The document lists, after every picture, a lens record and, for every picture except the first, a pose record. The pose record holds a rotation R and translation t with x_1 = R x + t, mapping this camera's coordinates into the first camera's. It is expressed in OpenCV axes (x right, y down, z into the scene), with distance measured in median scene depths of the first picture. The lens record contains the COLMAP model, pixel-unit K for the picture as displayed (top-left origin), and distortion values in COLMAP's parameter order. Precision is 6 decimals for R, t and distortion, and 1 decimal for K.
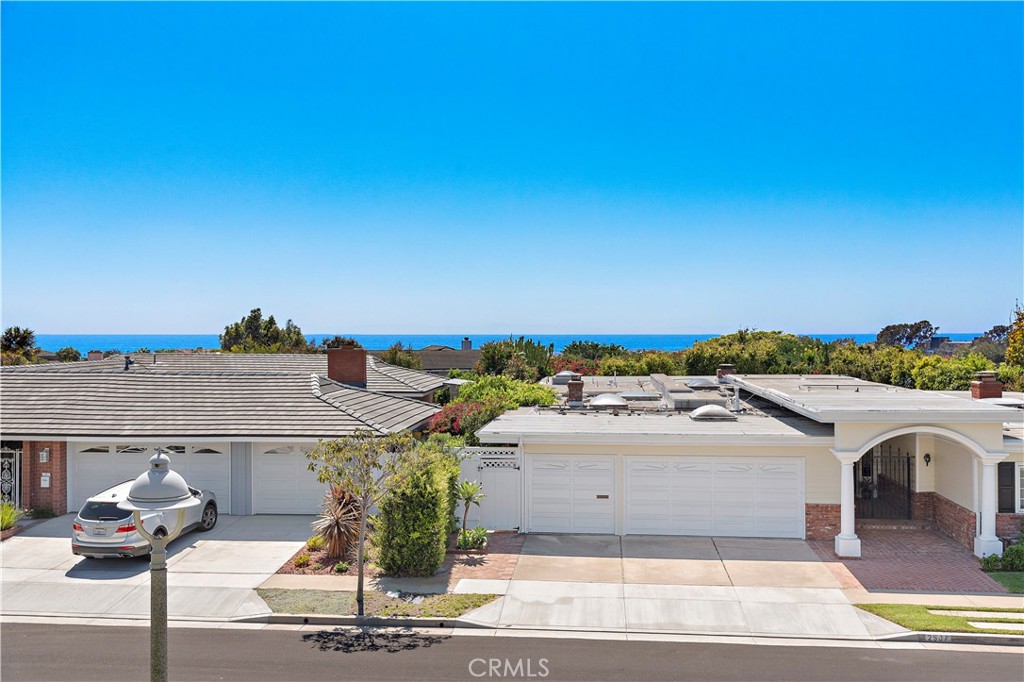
lens RADIAL K [[1027.2, 0, 517.4], [0, 1027.2, 335.1], [0, 0, 1]] dist [-0.020303, 0.000000]
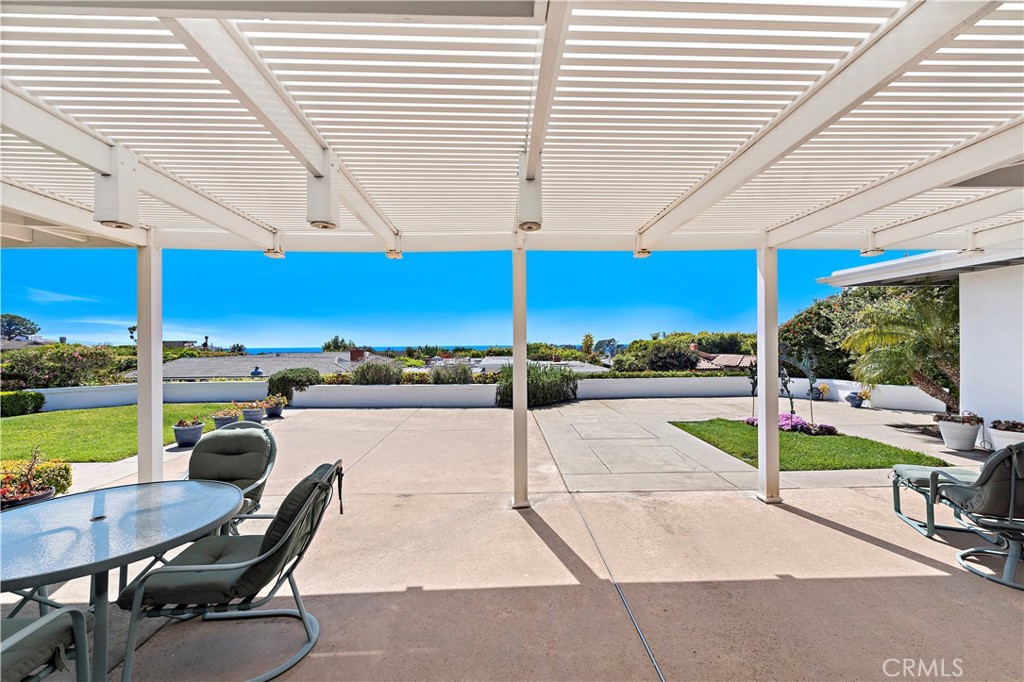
lens RADIAL K [[417.7, 0, 509.4], [0, 417.7, 341.9], [0, 0, 1]] dist [0.013938, -0.004271]
pose [[0.993248, -0.008305, 0.115715, 0.127560], [0.009246, 0.999928, -0.007599, 0.004751], [-0.115644, 0.008617, 0.993253, -0.238153]]
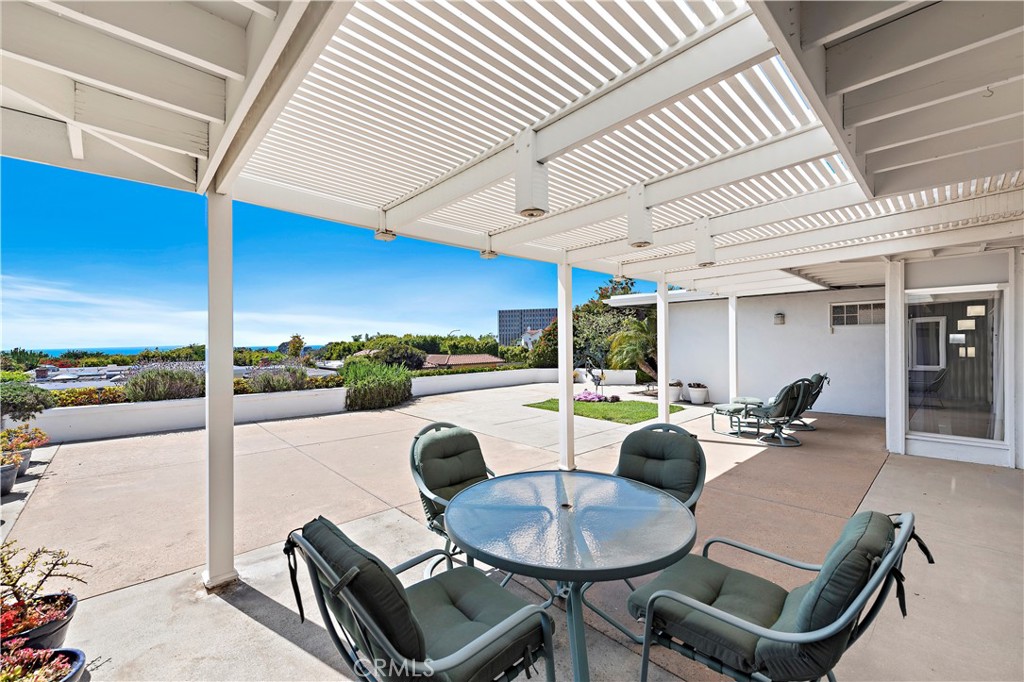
lens RADIAL K [[417.7, 0, 511.3], [0, 417.7, 339.7], [0, 0, 1]] dist [0.013938, -0.004271]
pose [[0.671622, -0.000516, 0.740894, 0.051256], [0.011570, 0.999885, -0.009793, 0.005215], [-0.740804, 0.015149, 0.671551, -0.214740]]
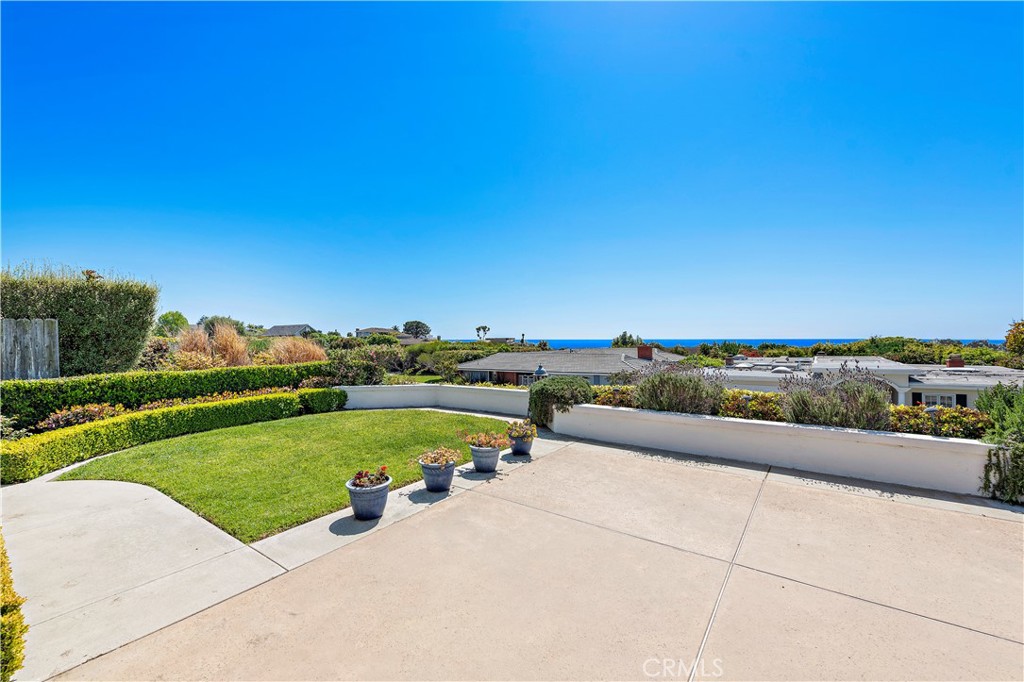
lens RADIAL K [[417.7, 0, 514.2], [0, 417.7, 343.8], [0, 0, 1]] dist [0.013938, -0.004271]
pose [[0.859784, -0.009175, -0.510575, 0.106536], [0.011005, 0.999939, 0.000563, 0.003216], [0.510539, -0.006103, 0.859833, -0.147827]]
